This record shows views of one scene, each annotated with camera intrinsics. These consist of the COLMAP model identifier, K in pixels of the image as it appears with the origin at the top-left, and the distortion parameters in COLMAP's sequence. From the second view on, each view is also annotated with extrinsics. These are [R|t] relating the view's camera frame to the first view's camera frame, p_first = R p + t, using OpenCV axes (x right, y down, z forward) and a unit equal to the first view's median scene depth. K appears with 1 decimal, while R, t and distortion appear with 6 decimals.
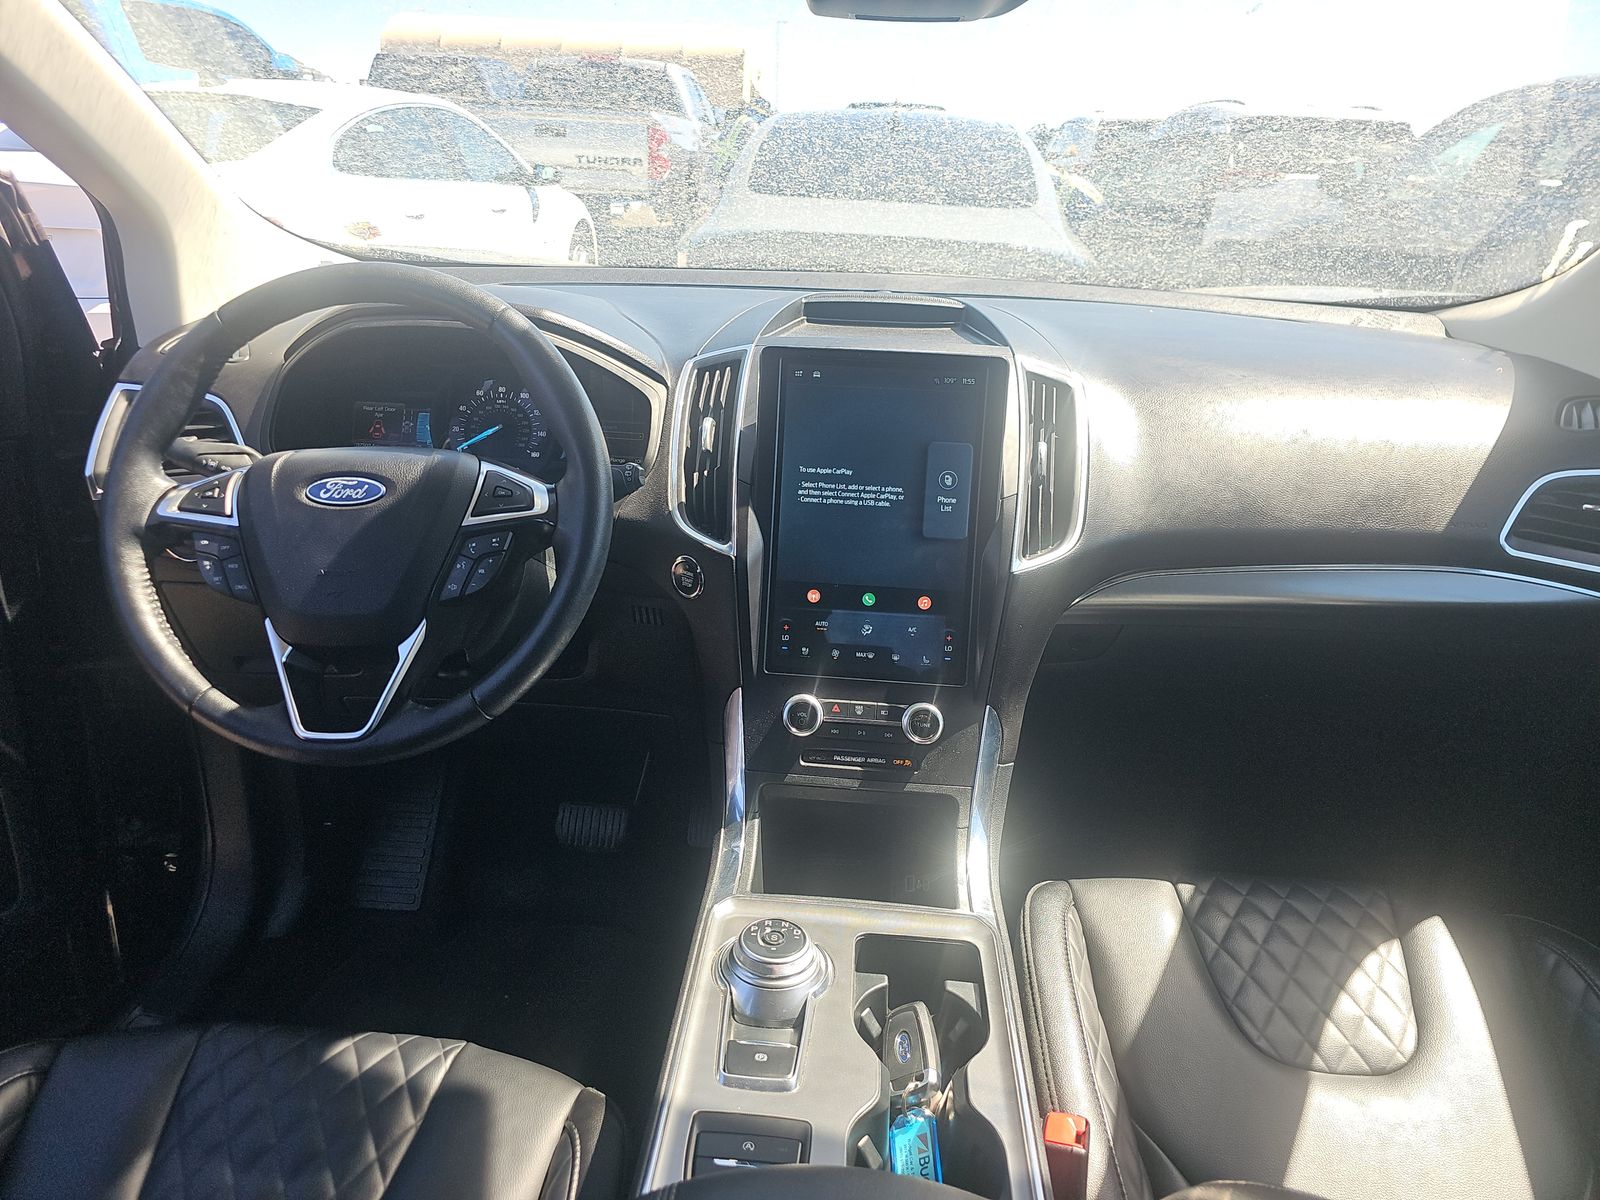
lens RADIAL K [[1057.7, 0, 803.8], [0, 1057.7, 600.6], [0, 0, 1]] dist [0.008530, 0.004229]
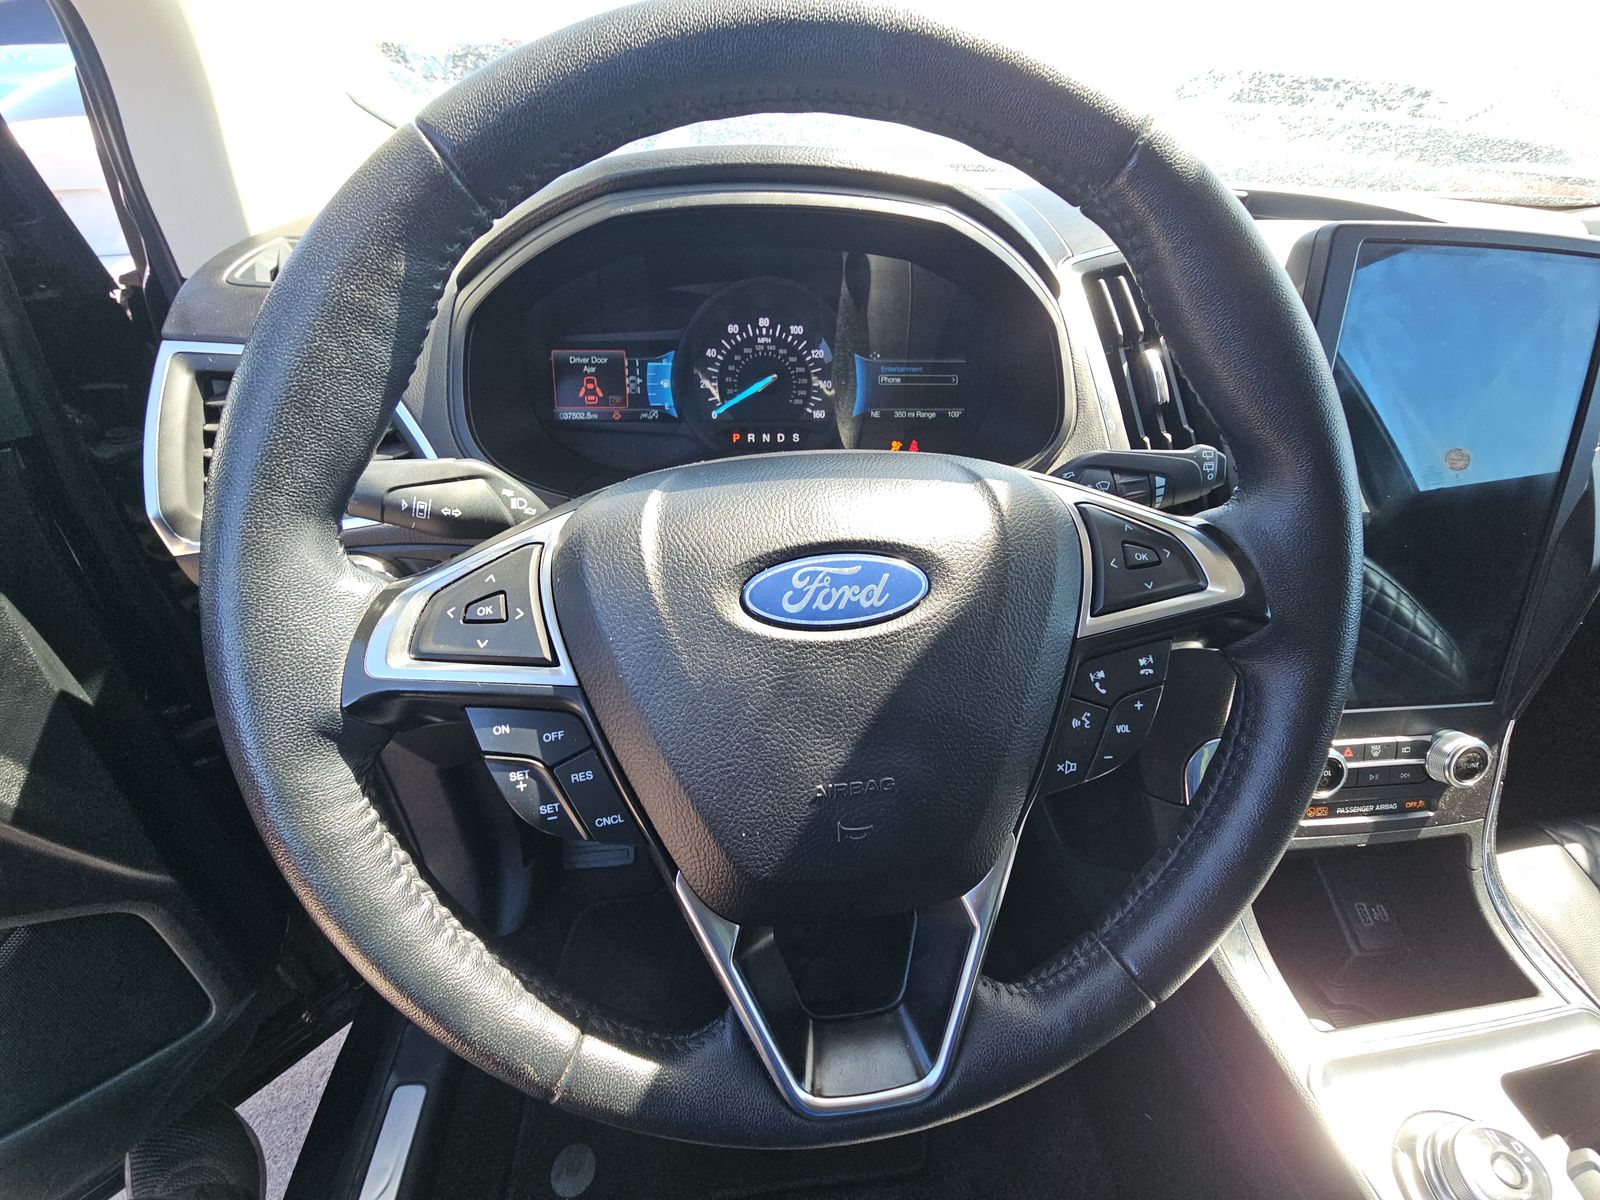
lens RADIAL K [[649.4, 0, 793.9], [0, 649.4, 601.9], [0, 0, 1]] dist [-0.000639, -0.000766]
pose [[0.984249, -0.105064, 0.142182, -0.472008], [0.071118, 0.971608, 0.225655, -0.154218], [-0.161853, -0.211989, 0.963776, 0.725824]]
